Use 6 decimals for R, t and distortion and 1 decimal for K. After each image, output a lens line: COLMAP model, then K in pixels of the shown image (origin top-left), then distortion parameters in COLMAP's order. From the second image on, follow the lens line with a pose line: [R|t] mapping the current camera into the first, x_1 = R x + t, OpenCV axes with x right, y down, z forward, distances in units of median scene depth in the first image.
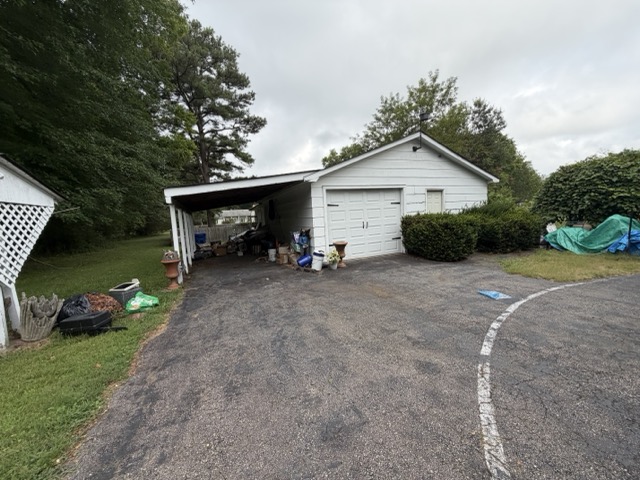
lens RADIAL K [[254.1, 0, 320.0], [0, 254.1, 241.0], [0, 0, 1]] dist [0.000855, -0.000004]
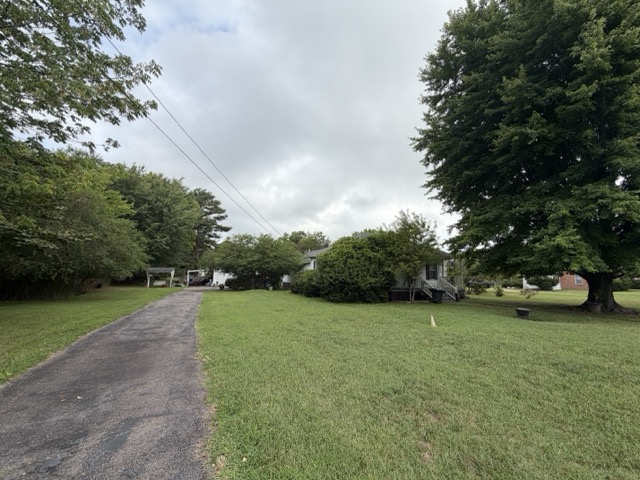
lens RADIAL K [[254.1, 0, 320.5], [0, 254.1, 242.8], [0, 0, 1]] dist [0.000855, -0.000004]
pose [[0.995951, 0.083217, 0.034002, 0.472774], [-0.073547, 0.971789, -0.224092, 0.059652], [-0.051691, 0.220684, 0.973975, -1.079049]]
